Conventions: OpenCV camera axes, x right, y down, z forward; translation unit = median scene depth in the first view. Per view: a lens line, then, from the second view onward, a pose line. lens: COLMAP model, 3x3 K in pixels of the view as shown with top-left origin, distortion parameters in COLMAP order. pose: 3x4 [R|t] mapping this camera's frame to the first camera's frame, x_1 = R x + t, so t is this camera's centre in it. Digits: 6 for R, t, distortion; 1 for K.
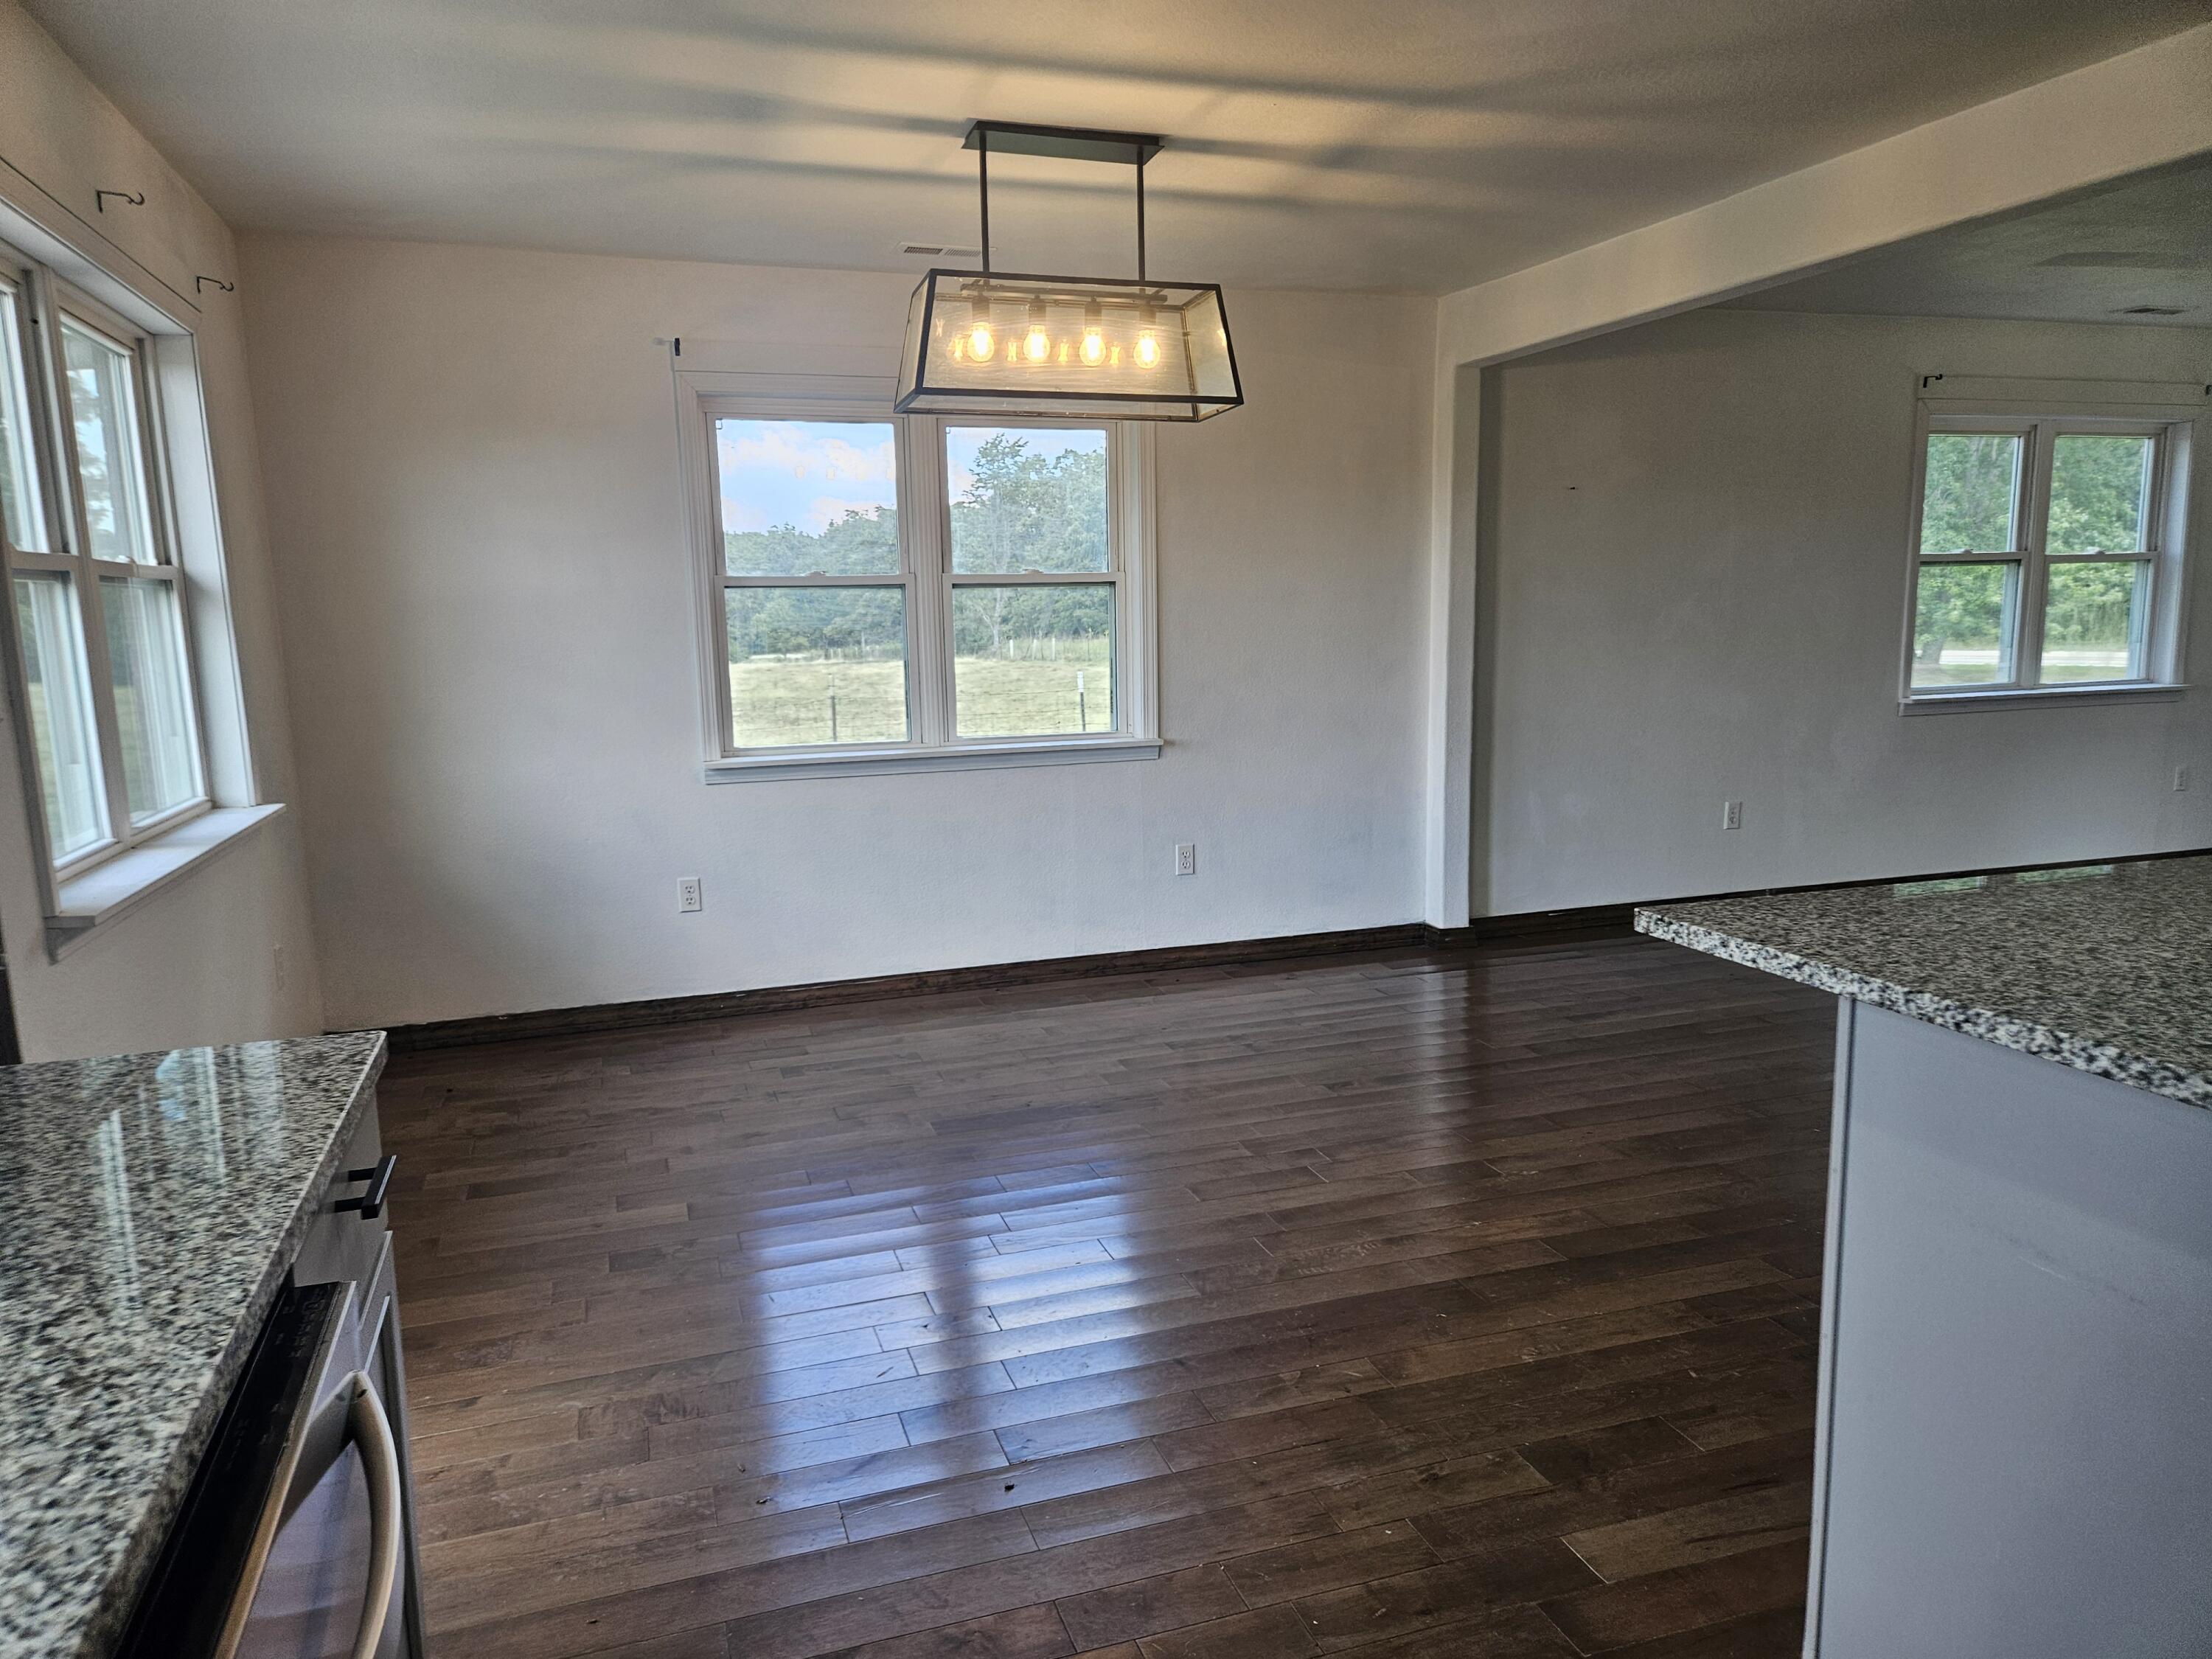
lens RADIAL K [[1486.0, 0, 1094.0], [0, 1486.0, 835.2], [0, 0, 1]] dist [0.040516, -0.034424]
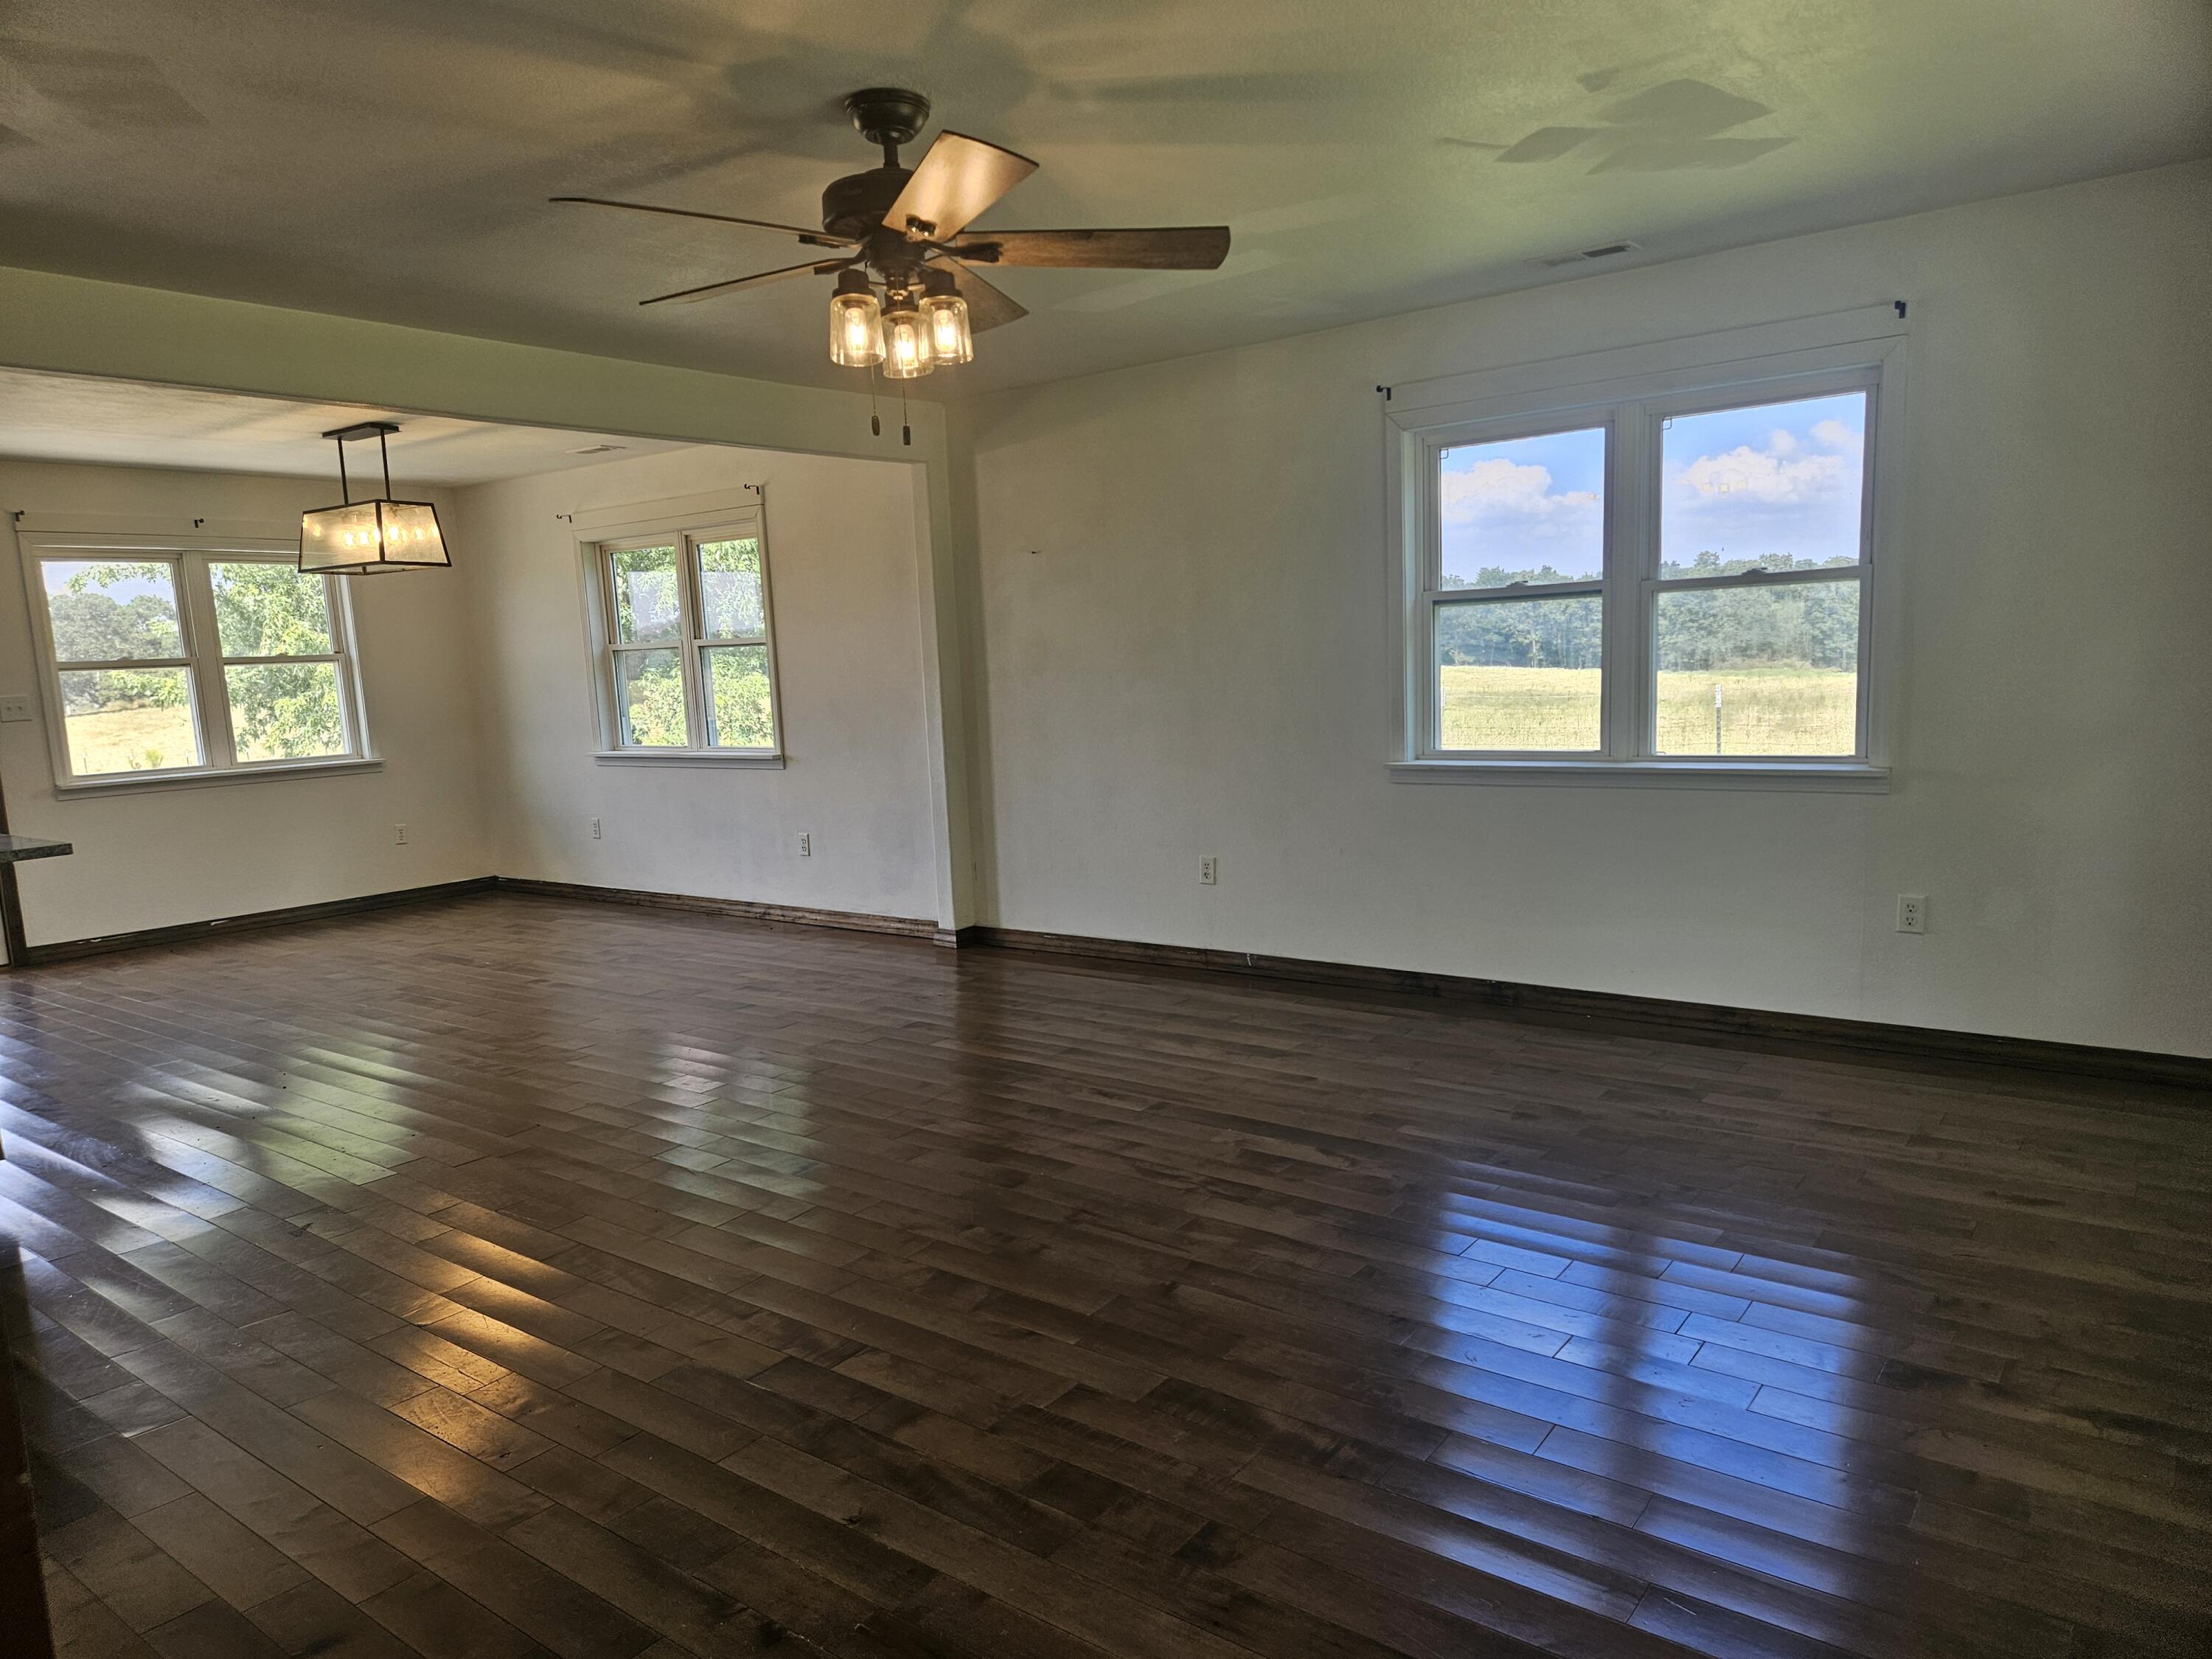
lens RADIAL K [[1498.4, 0, 1116.7], [0, 1498.4, 839.1], [0, 0, 1]] dist [0.043763, -0.028230]
pose [[0.567791, 0.101819, -0.816851, 1.617735], [-0.092369, 0.993934, 0.059686, -0.116505], [0.817974, 0.041563, 0.573752, 0.533577]]
